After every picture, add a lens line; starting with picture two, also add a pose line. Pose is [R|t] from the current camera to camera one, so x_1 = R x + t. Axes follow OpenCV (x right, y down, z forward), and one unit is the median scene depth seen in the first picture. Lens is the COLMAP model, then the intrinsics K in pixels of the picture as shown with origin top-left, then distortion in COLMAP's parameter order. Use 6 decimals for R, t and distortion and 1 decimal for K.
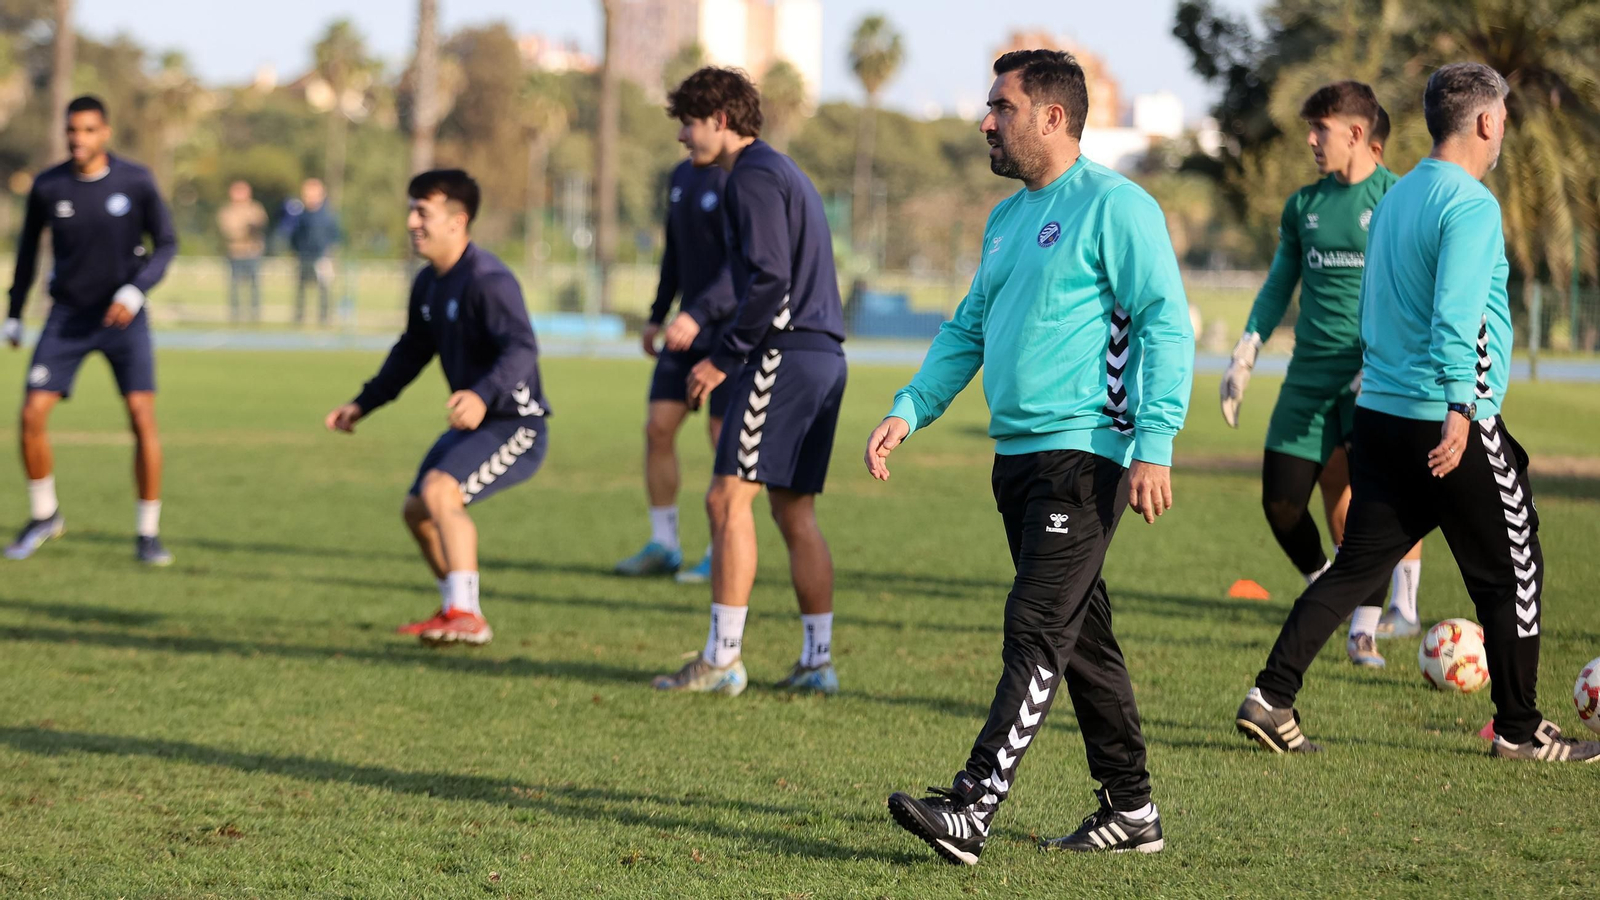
lens RADIAL K [[7787.3, 0, 725.9], [0, 7787.3, 447.7], [0, 0, 1]] dist [-0.053829, 0.000000]
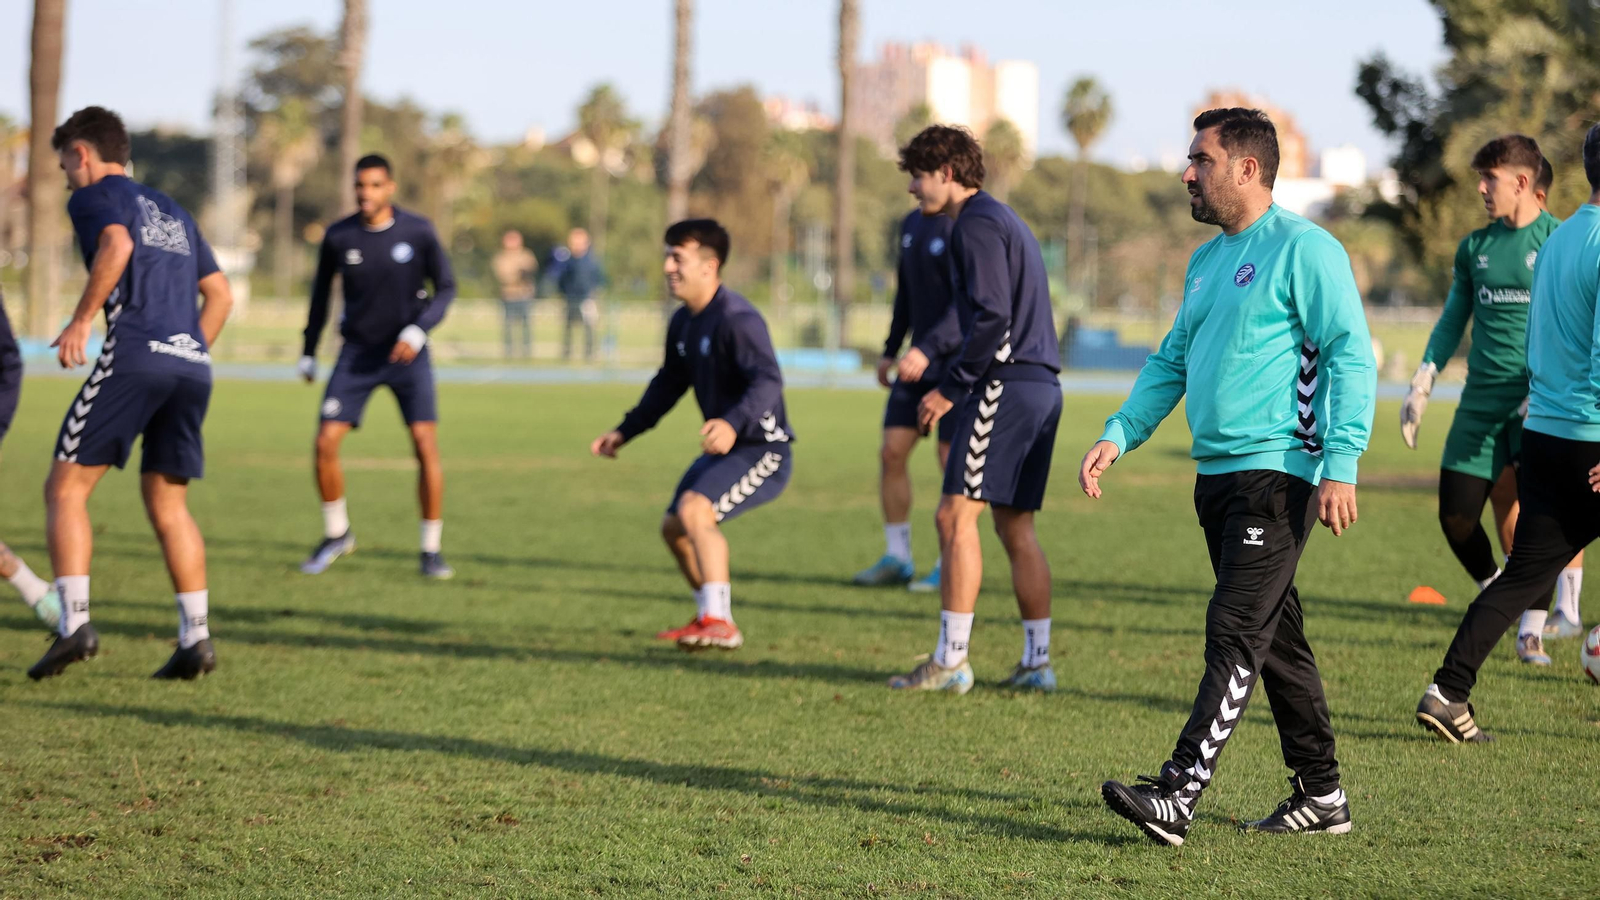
lens RADIAL K [[7787.3, 0, 892.0], [0, 7787.3, 544.1], [0, 0, 1]] dist [-0.053829, 0.000000]
pose [[0.999956, -0.005354, -0.007662, -0.000289], [0.005431, 0.999936, 0.009961, -0.000456], [0.007608, -0.010003, 0.999921, -0.105597]]
